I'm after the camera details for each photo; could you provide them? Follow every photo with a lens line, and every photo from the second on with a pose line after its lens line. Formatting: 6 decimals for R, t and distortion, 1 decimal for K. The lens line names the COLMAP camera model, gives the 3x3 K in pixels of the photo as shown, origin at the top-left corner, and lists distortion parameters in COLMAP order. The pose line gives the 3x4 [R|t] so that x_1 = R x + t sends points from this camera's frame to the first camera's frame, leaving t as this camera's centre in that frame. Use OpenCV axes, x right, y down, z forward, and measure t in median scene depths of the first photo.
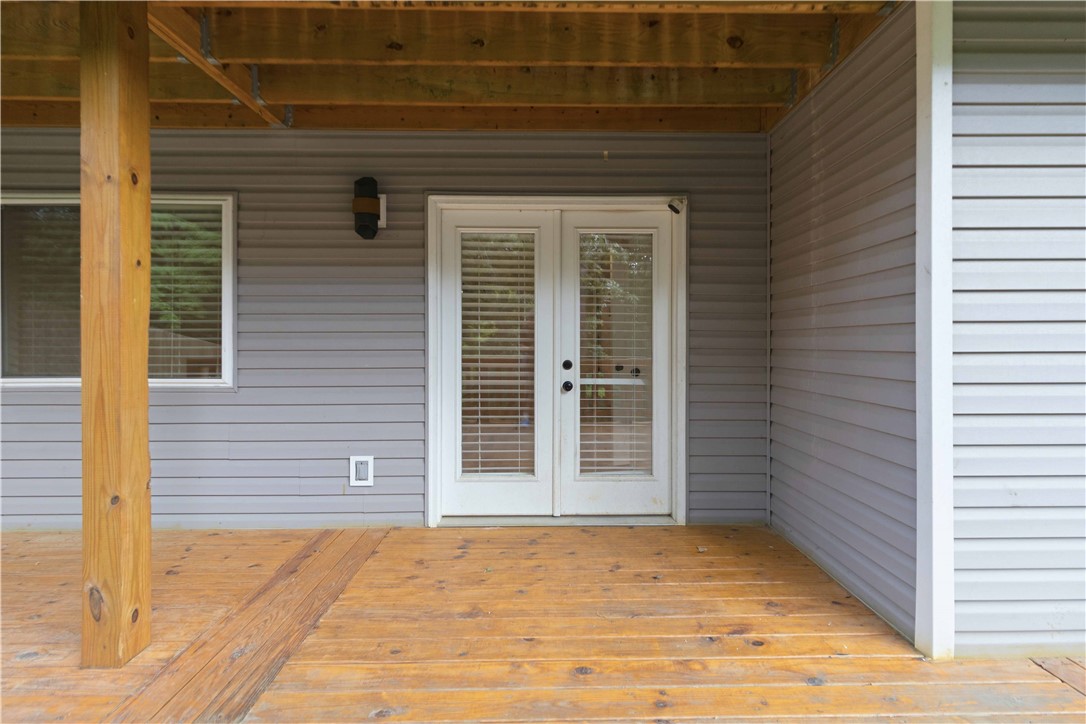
lens RADIAL K [[492.8, 0, 544.7], [0, 492.8, 341.1], [0, 0, 1]] dist [0.001615, 0.000186]
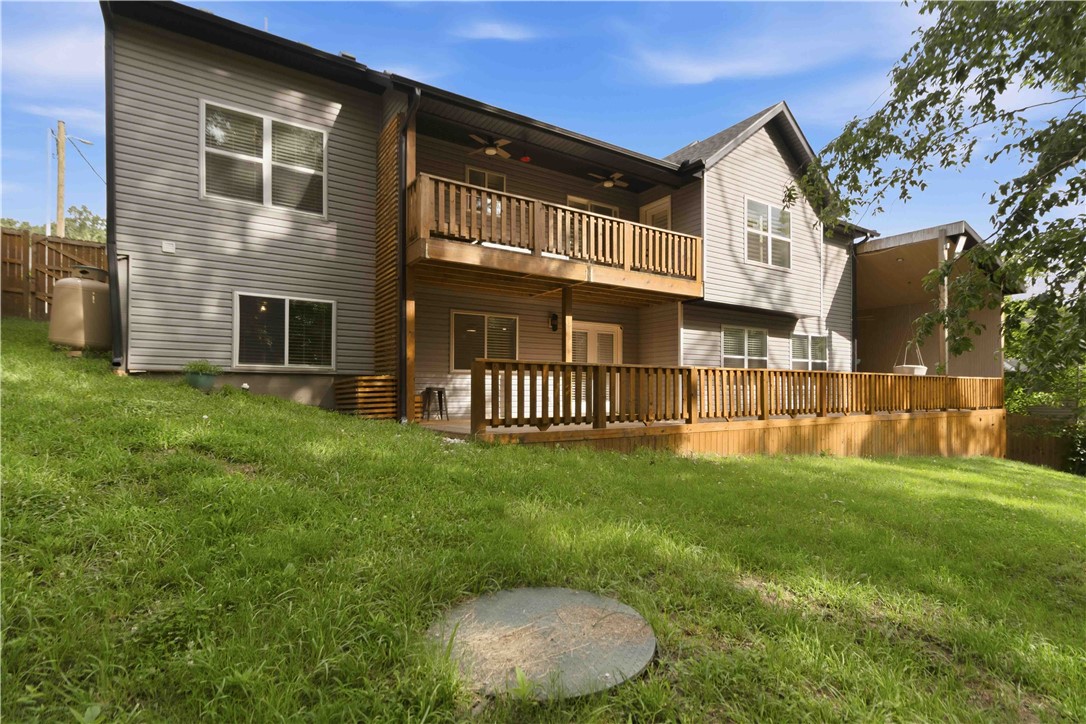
lens RADIAL K [[501.1, 0, 543.0], [0, 501.1, 384.3], [0, 0, 1]] dist [0.002522, 0.000159]
pose [[0.847812, 0.005106, 0.530272, -2.232868], [-0.004607, 0.999987, -0.002264, 0.166711], [-0.530277, -0.000524, 0.847825, -1.892821]]
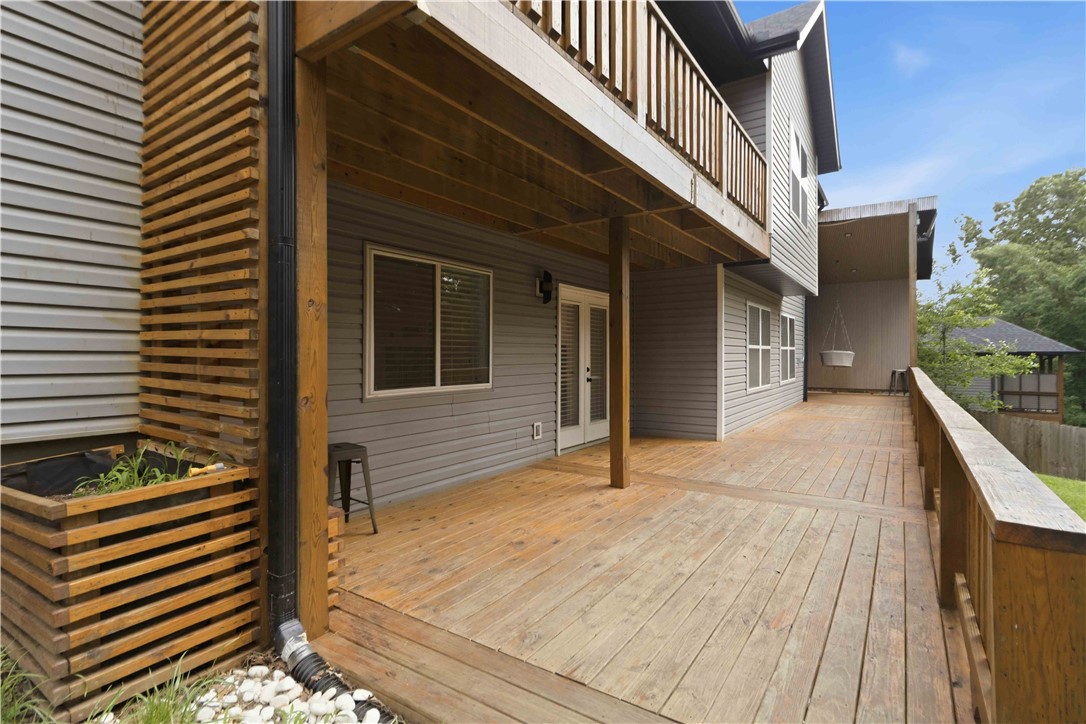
lens RADIAL K [[509.6, 0, 552.0], [0, 509.6, 345.6], [0, 0, 1]] dist [0.001713, 0.000234]
pose [[0.577558, 0.012965, 0.816247, -1.857948], [-0.001688, 0.999891, -0.014688, -0.021902], [-0.816348, 0.007105, 0.577517, -0.121894]]
